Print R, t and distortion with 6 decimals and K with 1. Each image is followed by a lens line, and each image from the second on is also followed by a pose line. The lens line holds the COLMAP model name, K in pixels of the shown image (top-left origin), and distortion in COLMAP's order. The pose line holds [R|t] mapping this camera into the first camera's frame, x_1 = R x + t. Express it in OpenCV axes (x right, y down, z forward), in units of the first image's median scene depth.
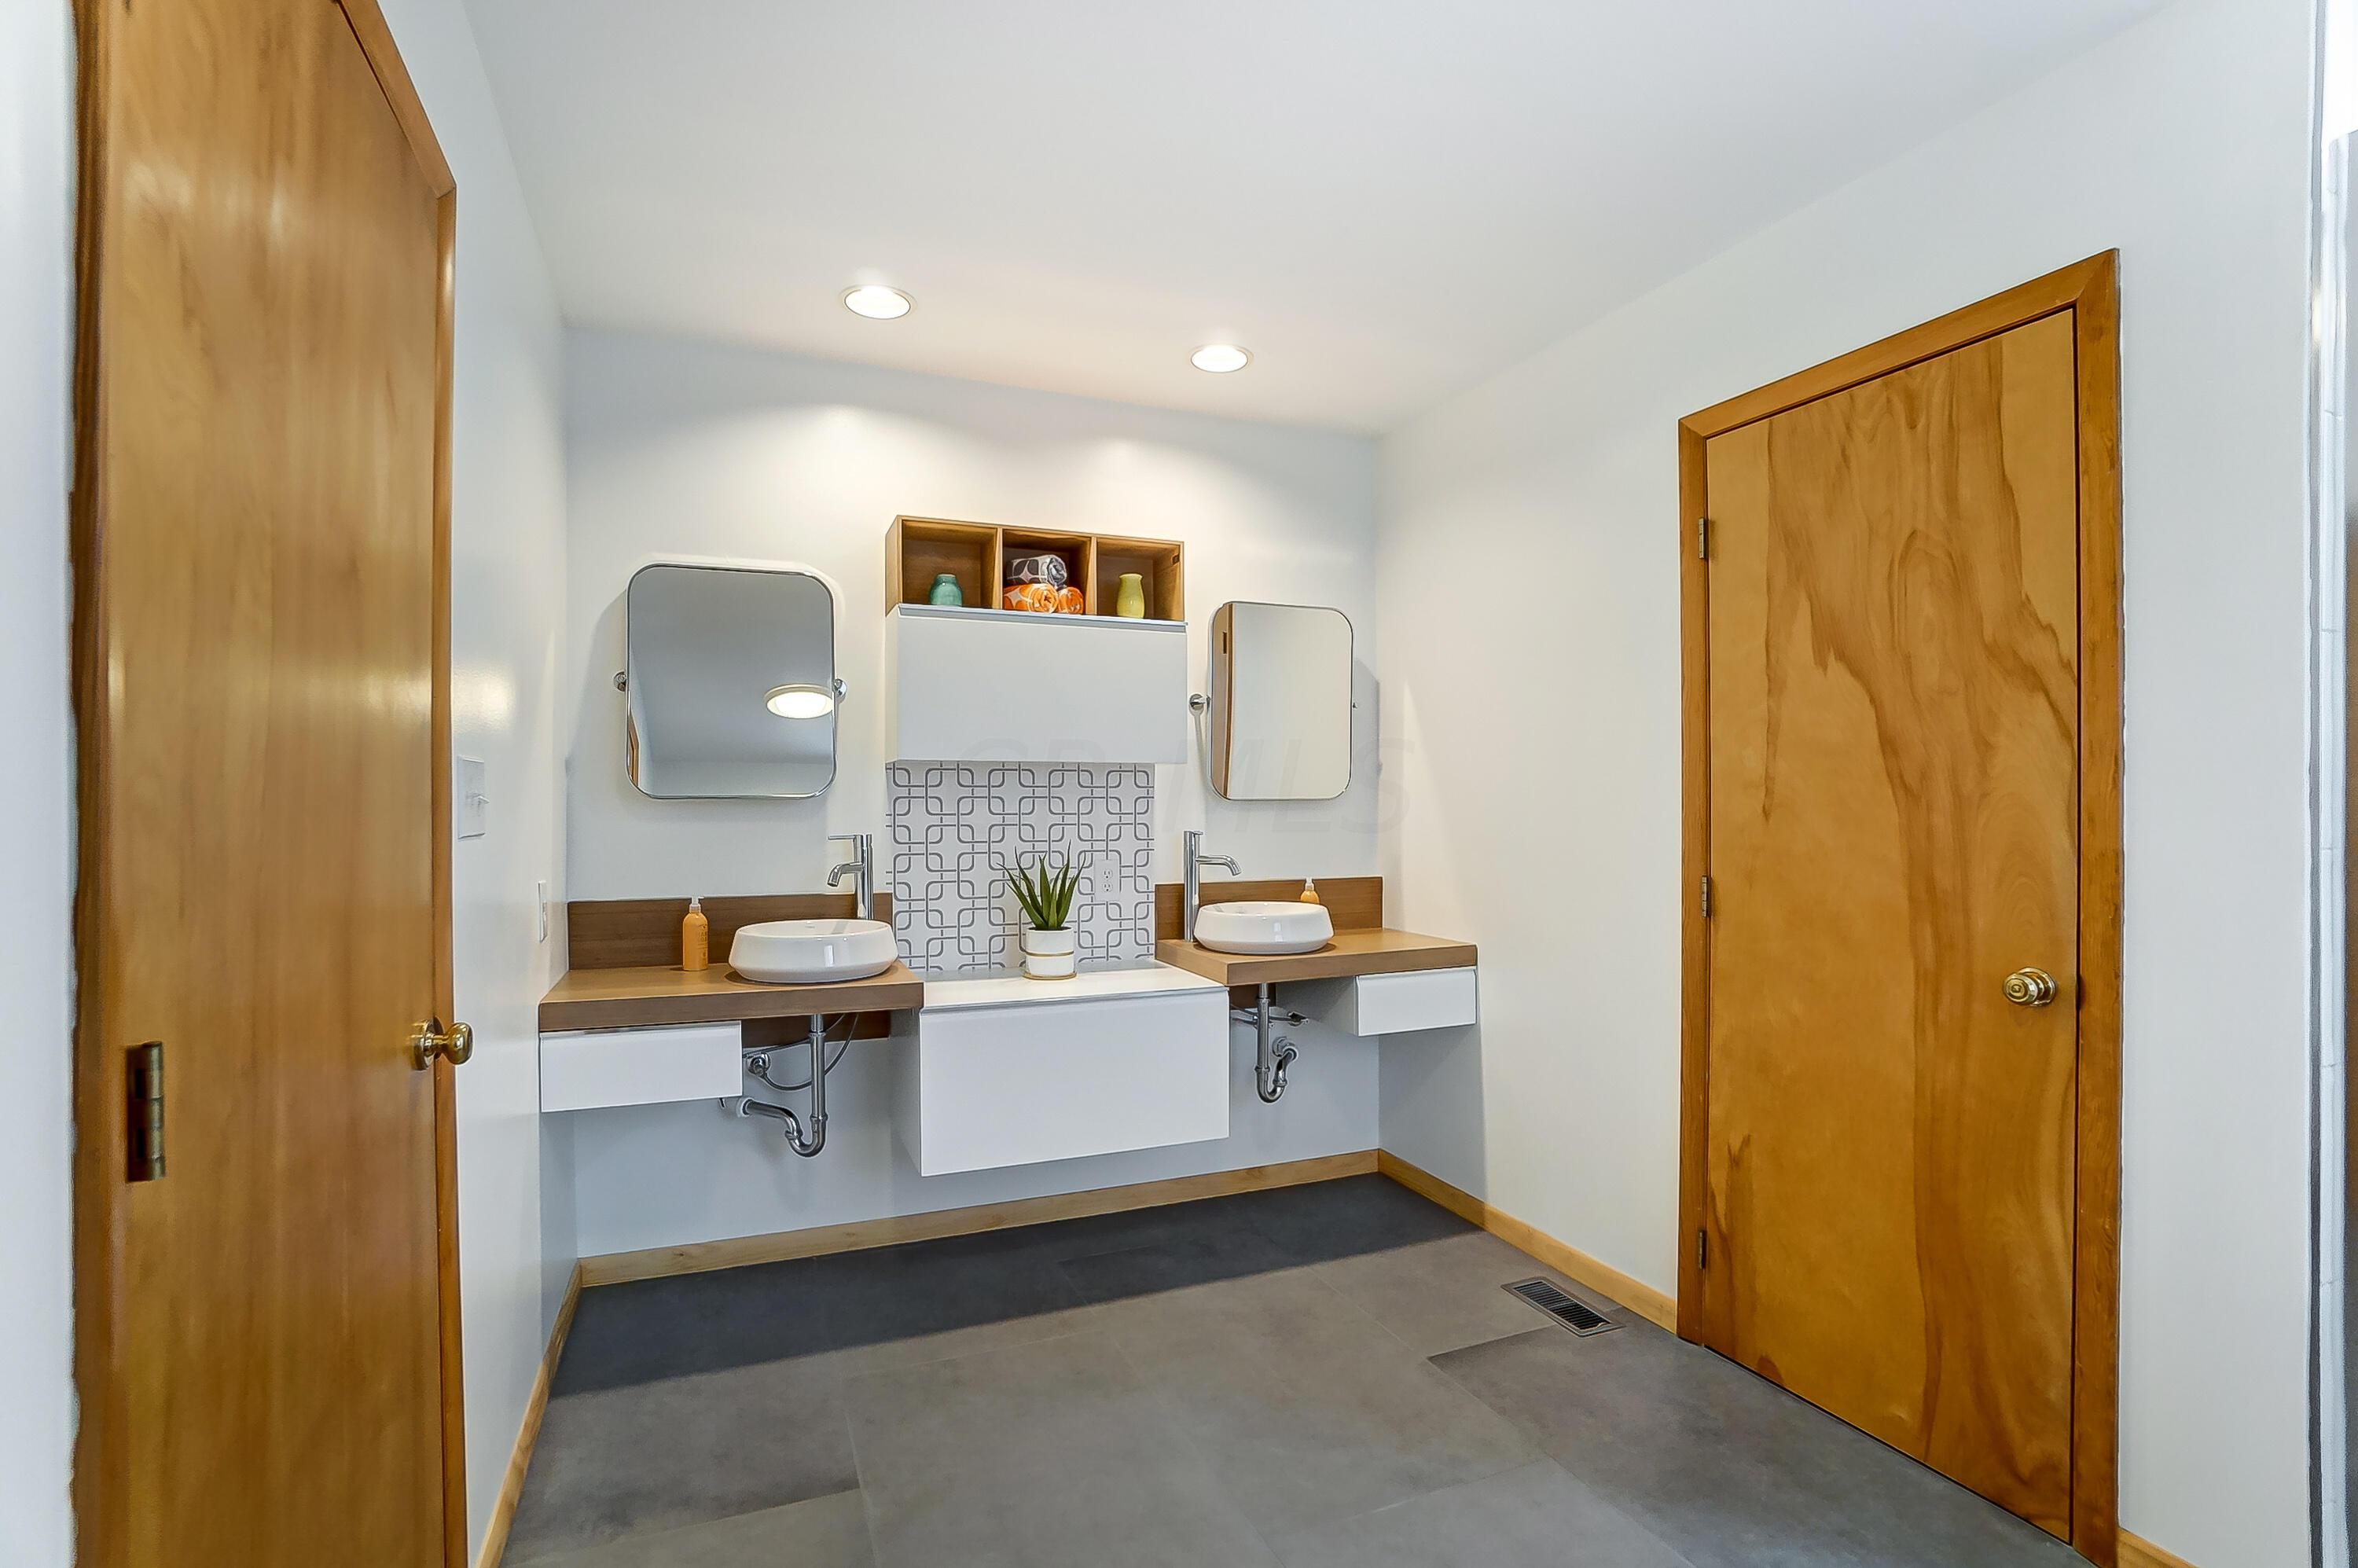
lens RADIAL K [[1104.8, 0, 1175.9], [0, 1104.8, 806.1], [0, 0, 1]] dist [0.001428, -0.000016]
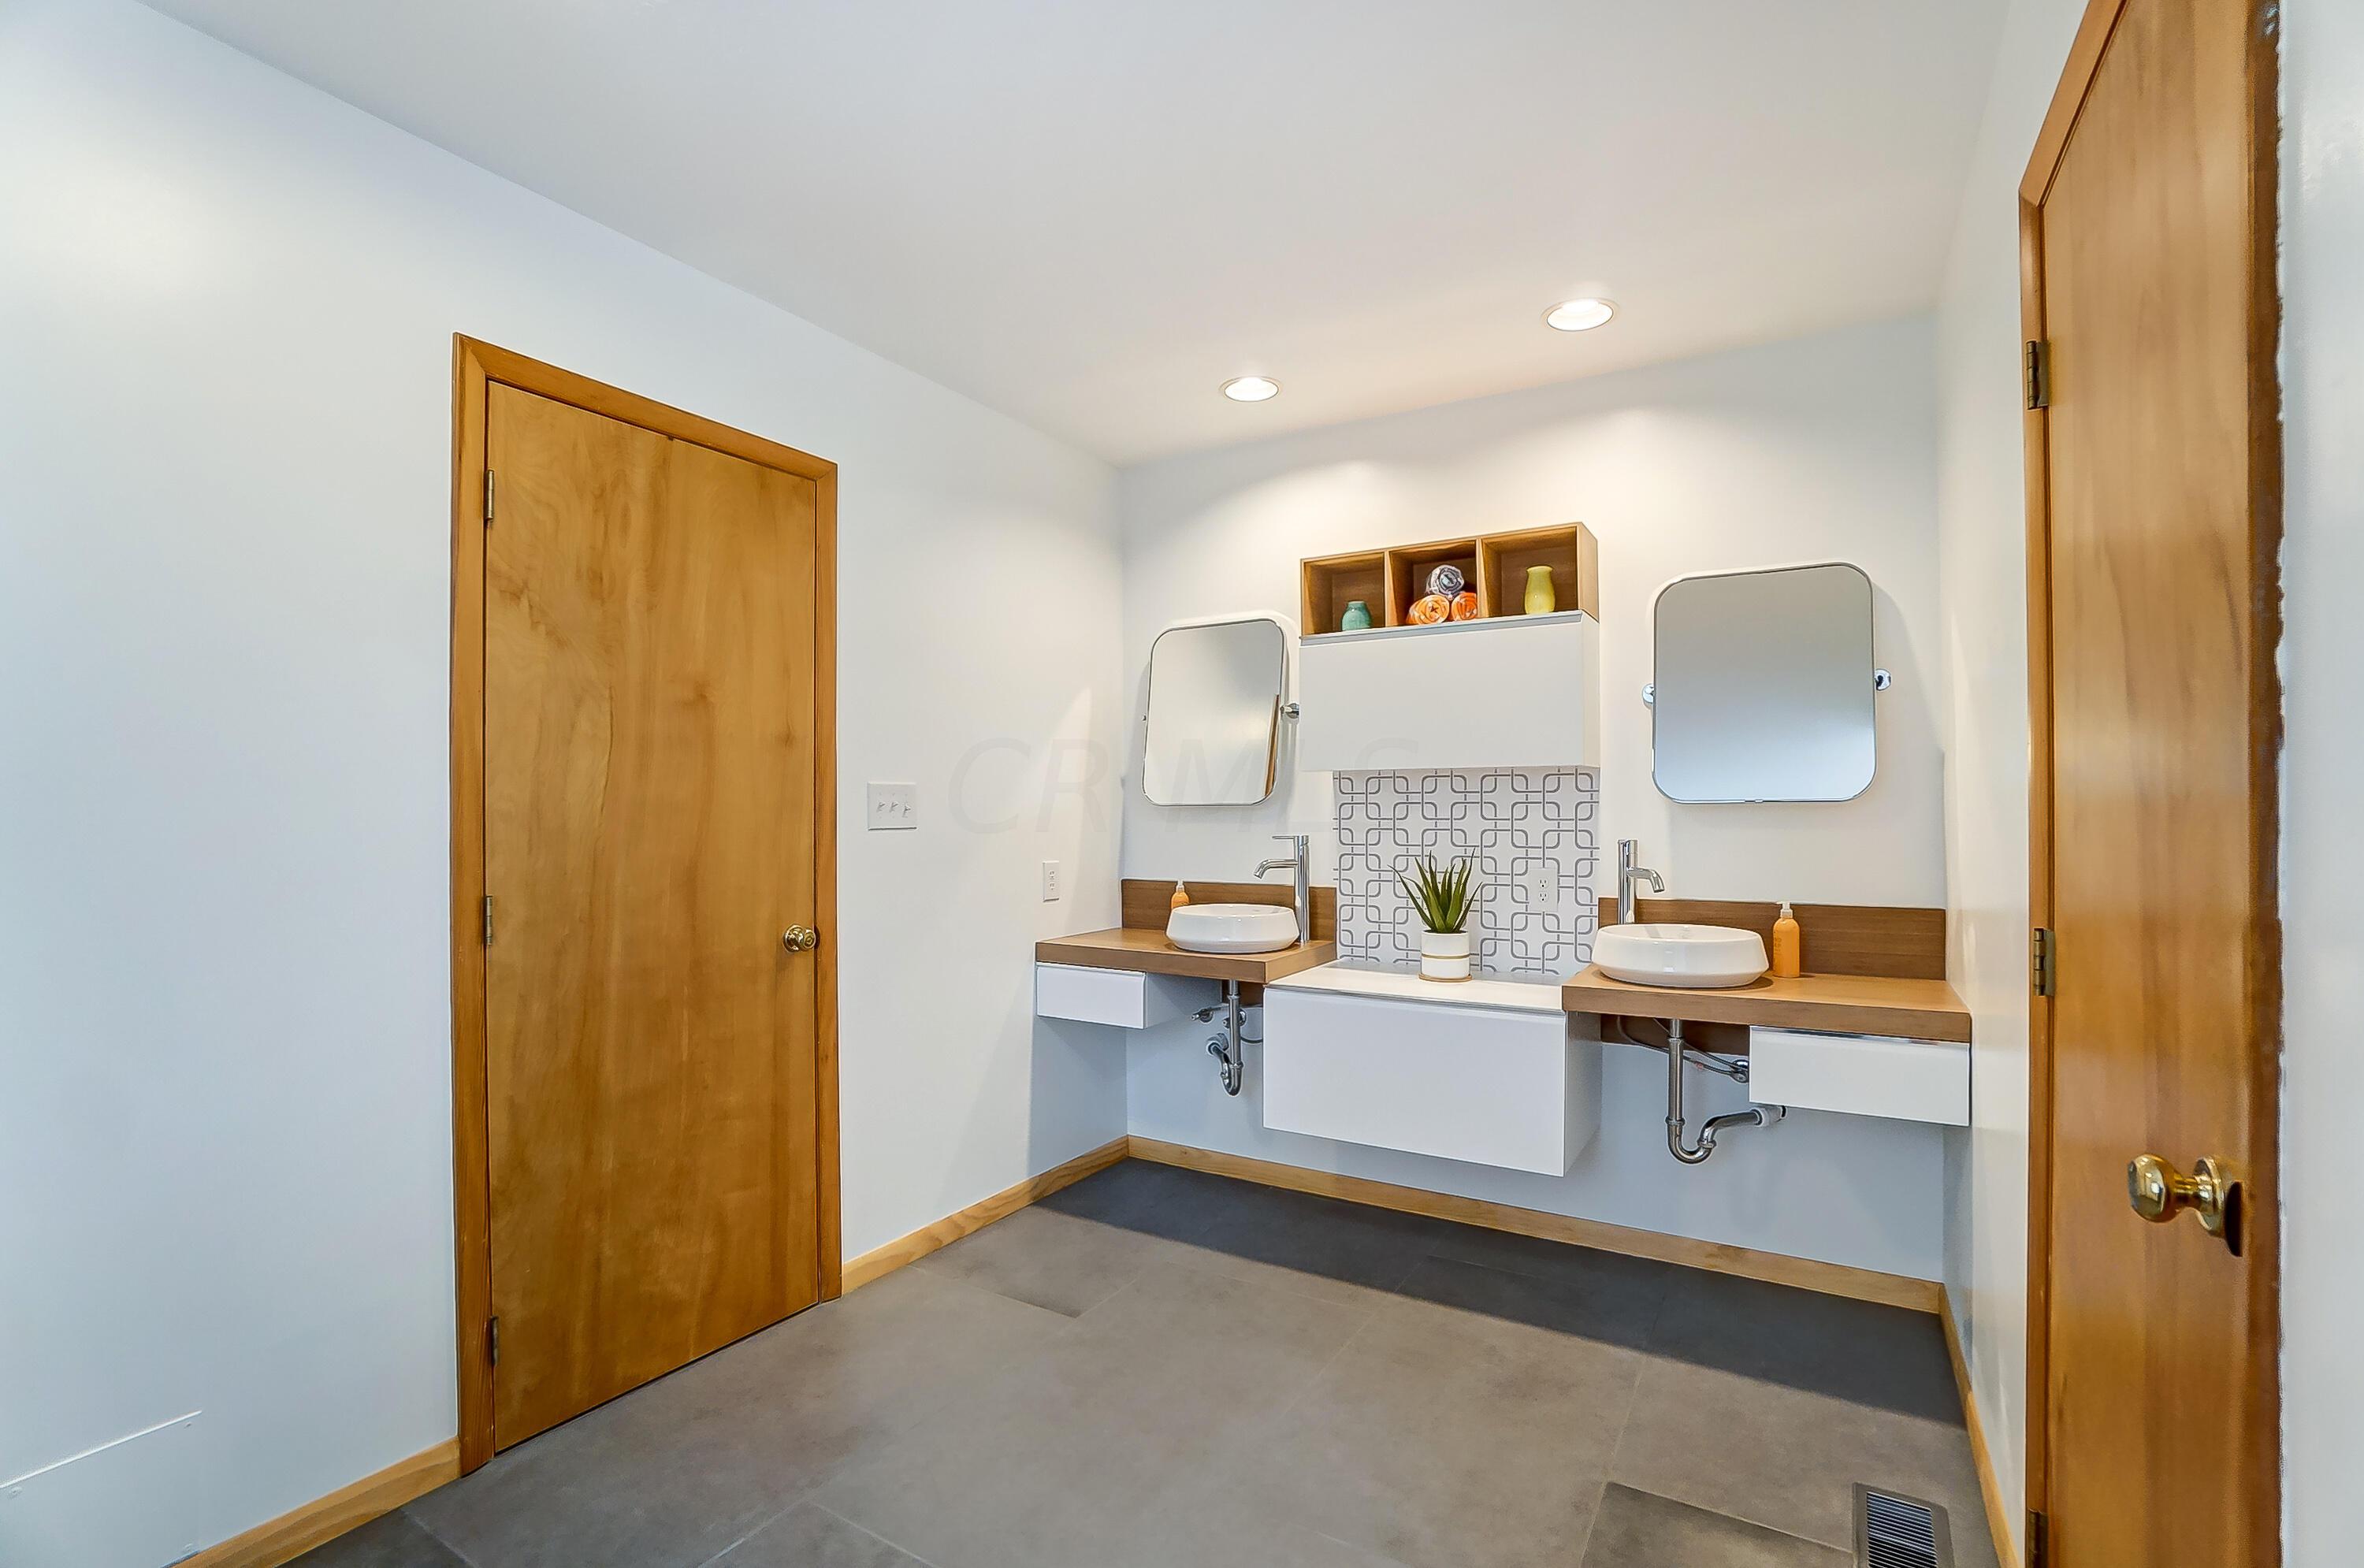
lens RADIAL K [[1064.6, 0, 1181.8], [0, 1064.6, 811.7], [0, 0, 1]] dist [-0.002408, 0.000103]
pose [[0.611776, 0.002350, -0.791028, 0.507899], [-0.001480, 0.999997, 0.001827, -0.001339], [0.791030, 0.000053, 0.611777, 0.204004]]
